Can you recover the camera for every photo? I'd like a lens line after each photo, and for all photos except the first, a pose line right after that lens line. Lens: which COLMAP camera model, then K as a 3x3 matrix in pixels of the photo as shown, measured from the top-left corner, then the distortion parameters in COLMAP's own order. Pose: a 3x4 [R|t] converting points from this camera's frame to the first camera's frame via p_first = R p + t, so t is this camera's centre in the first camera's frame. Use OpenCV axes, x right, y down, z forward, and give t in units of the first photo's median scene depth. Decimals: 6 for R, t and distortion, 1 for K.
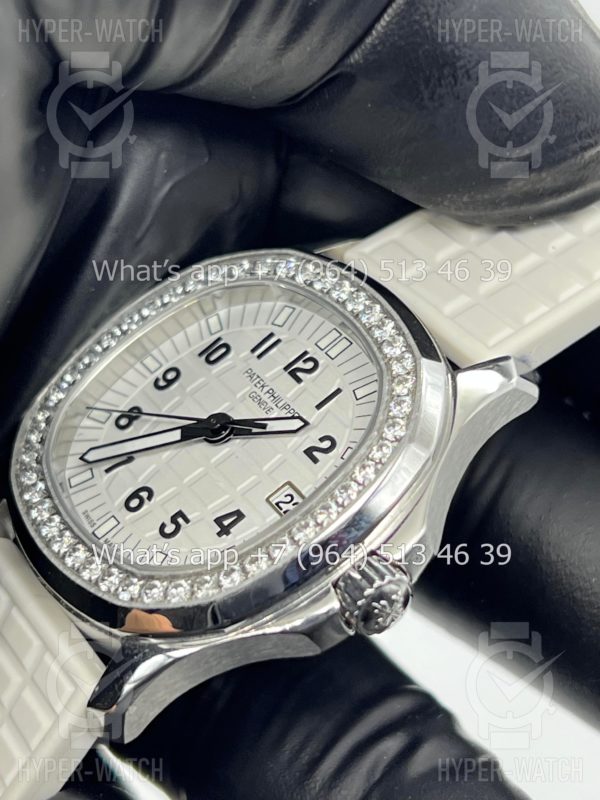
lens RADIAL K [[1863.8, 0, 296.8], [0, 1863.8, 401.4], [0, 0, 1]] dist [0.306804, 0.000000]
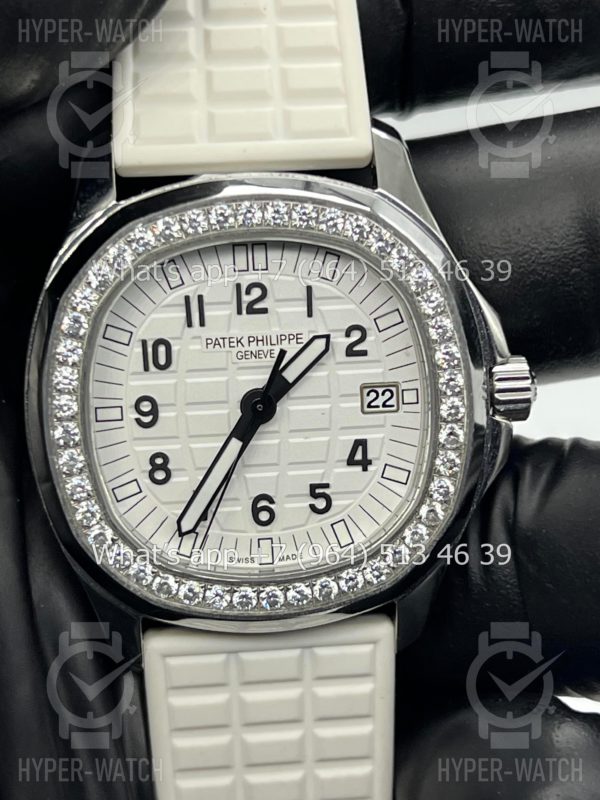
lens RADIAL K [[1863.8, 0, 304.8], [0, 1863.8, 396.6], [0, 0, 1]] dist [0.306804, 0.000000]
pose [[0.469484, -0.829161, 0.303442, -0.325513], [0.483611, 0.529022, 0.697321, -0.664250], [-0.738719, -0.180633, 0.649358, 0.340326]]
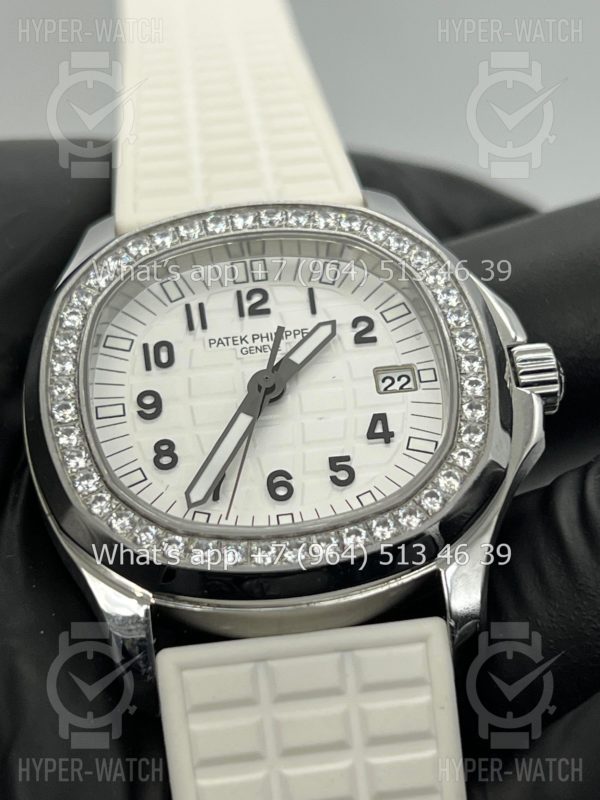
lens RADIAL K [[1822.5, 0, 294.2], [0, 1822.5, 403.9], [0, 0, 1]] dist [0.418560, 0.000000]
pose [[0.439826, -0.489918, 0.752684, -0.726891], [0.583799, 0.792833, 0.174912, -0.130339], [-0.682446, 0.362485, 0.634722, 0.412461]]
